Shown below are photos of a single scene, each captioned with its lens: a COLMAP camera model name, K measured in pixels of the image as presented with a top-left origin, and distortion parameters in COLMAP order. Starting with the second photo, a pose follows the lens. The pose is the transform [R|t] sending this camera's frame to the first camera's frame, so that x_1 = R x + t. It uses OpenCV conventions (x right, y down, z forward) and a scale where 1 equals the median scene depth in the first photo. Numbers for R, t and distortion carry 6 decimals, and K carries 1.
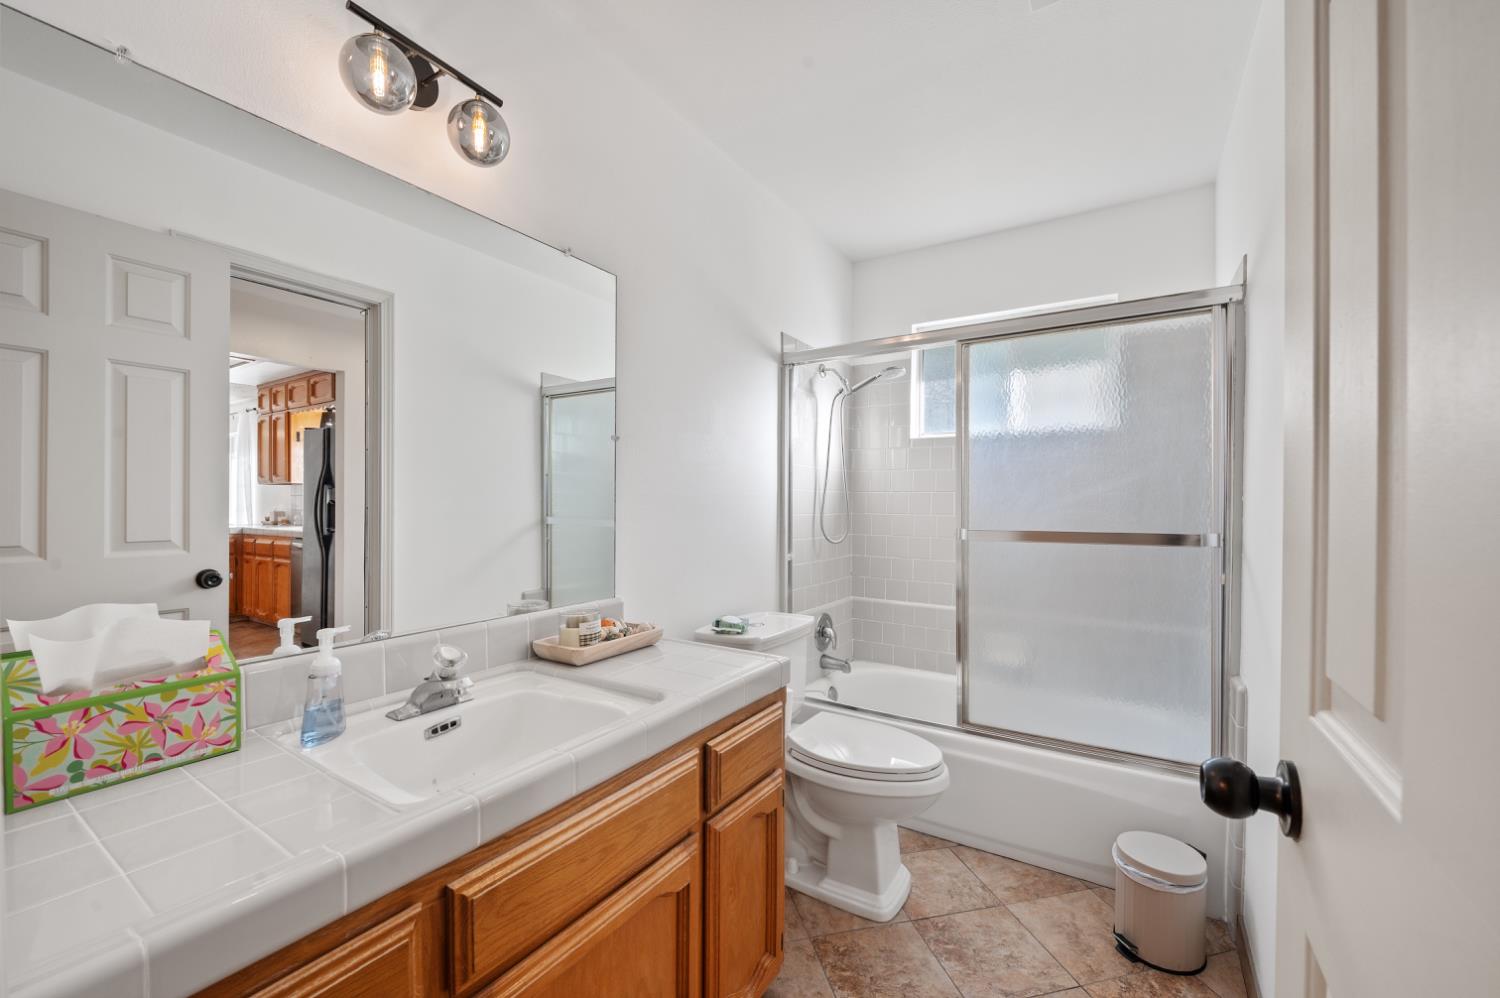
lens RADIAL K [[609.2, 0, 755.3], [0, 609.2, 514.0], [0, 0, 1]] dist [-0.004436, -0.000198]
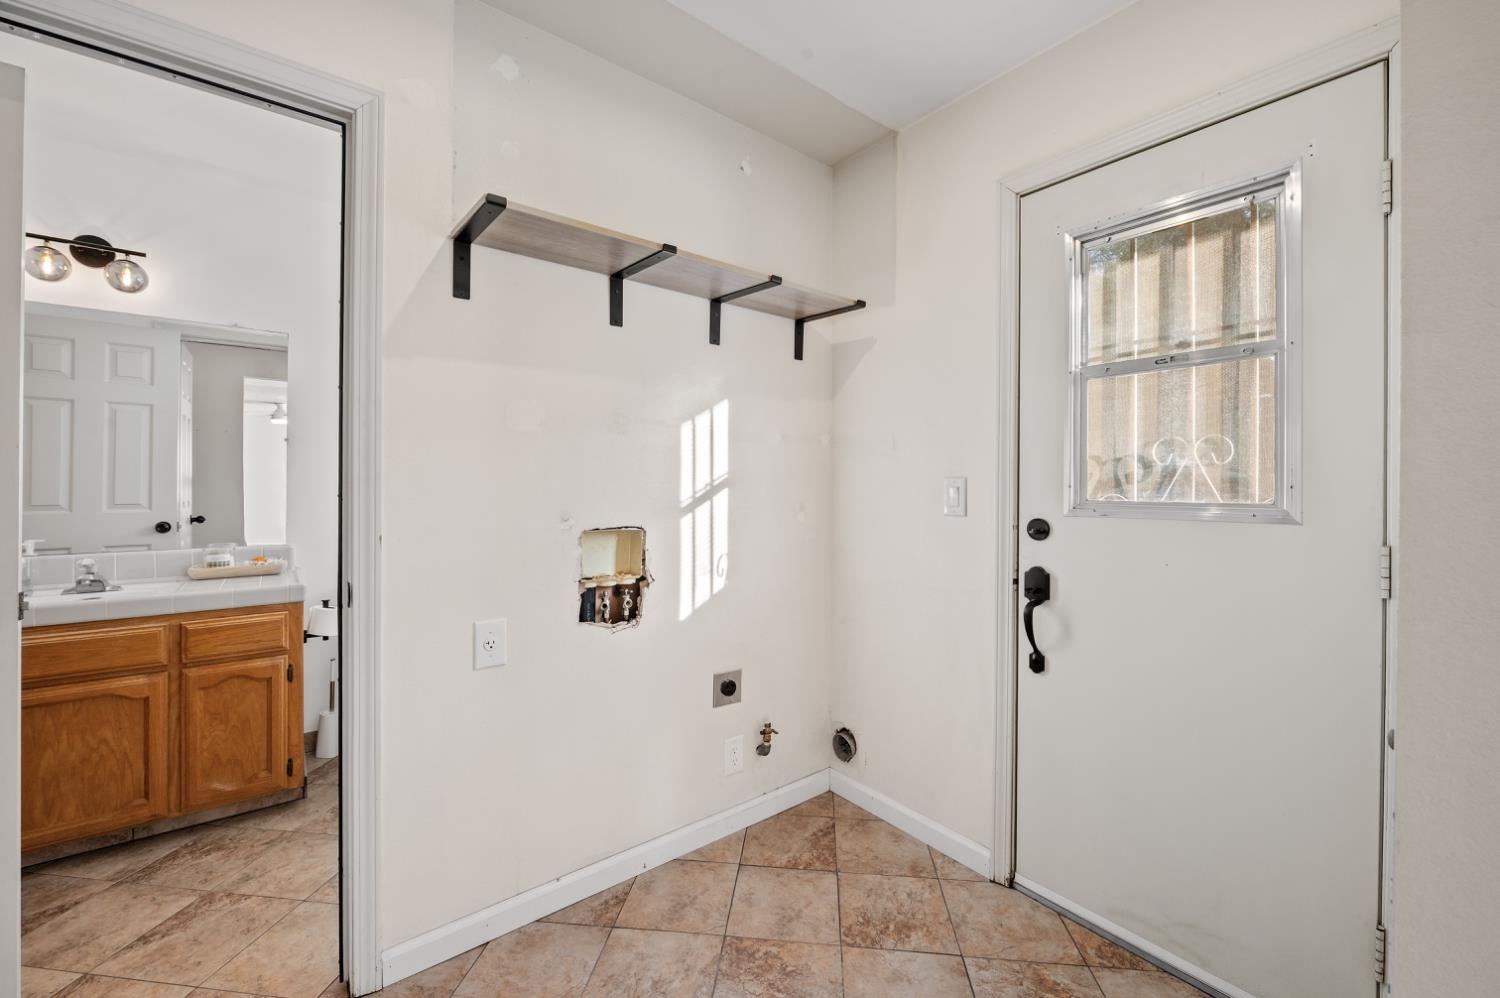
lens RADIAL K [[626.6, 0, 752.6], [0, 626.6, 493.4], [0, 0, 1]] dist [-0.001377, -0.000431]
pose [[0.937772, 0.006815, -0.347185, 1.448707], [-0.007143, 0.999974, 0.000336, 0.000756], [0.347179, 0.002165, 0.937796, -0.068270]]
